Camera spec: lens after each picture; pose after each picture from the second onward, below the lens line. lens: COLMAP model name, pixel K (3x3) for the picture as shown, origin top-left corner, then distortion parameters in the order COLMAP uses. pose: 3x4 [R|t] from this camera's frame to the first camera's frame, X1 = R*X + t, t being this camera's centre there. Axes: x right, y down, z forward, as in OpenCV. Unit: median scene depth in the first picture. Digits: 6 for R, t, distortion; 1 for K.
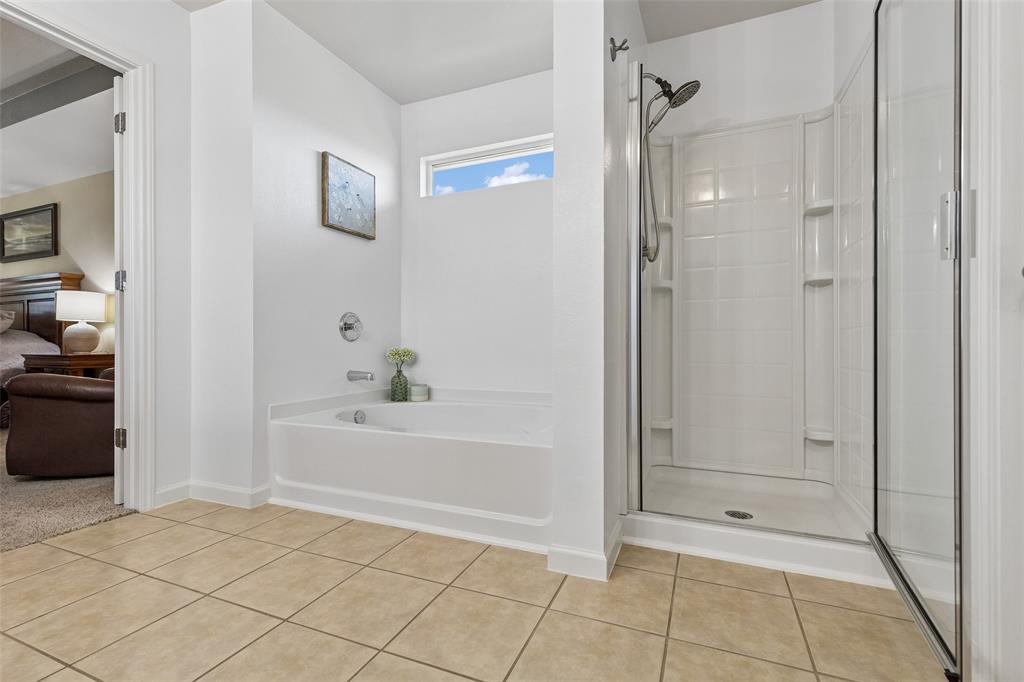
lens RADIAL K [[465.0, 0, 517.5], [0, 465.0, 340.8], [0, 0, 1]] dist [0.004093, -0.000608]
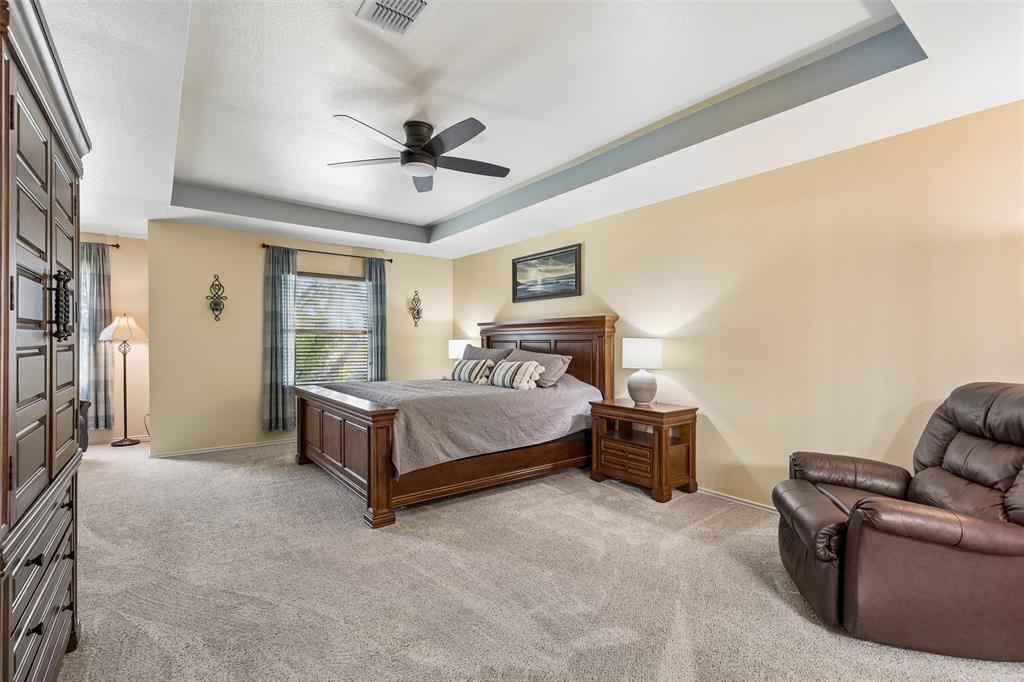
lens RADIAL K [[465.0, 0, 512.3], [0, 465.0, 339.7], [0, 0, 1]] dist [0.004093, -0.000608]
pose [[0.865047, 0.003465, -0.501679, -0.650131], [-0.004827, 0.999987, -0.001416, -0.090996], [0.501668, 0.003646, 0.865053, 0.063659]]
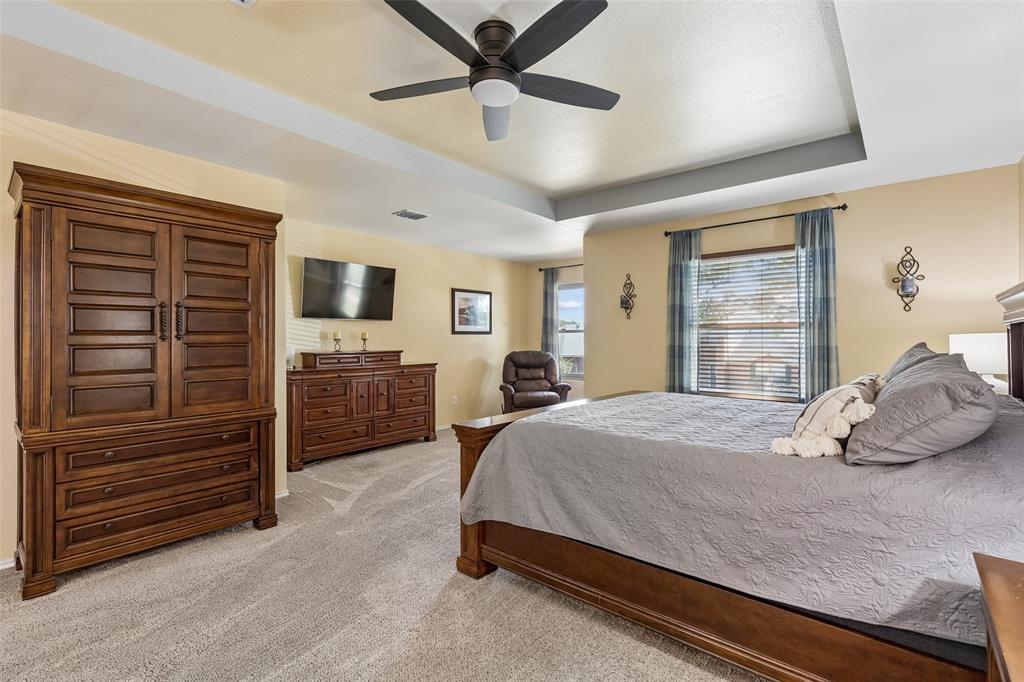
lens RADIAL K [[465.0, 0, 512.7], [0, 465.0, 333.9], [0, 0, 1]] dist [0.004093, -0.000608]
pose [[-0.301899, -0.007375, -0.953311, -0.660431], [0.005305, 0.999942, -0.009415, -0.088743], [0.953325, -0.007899, -0.301842, 0.755844]]
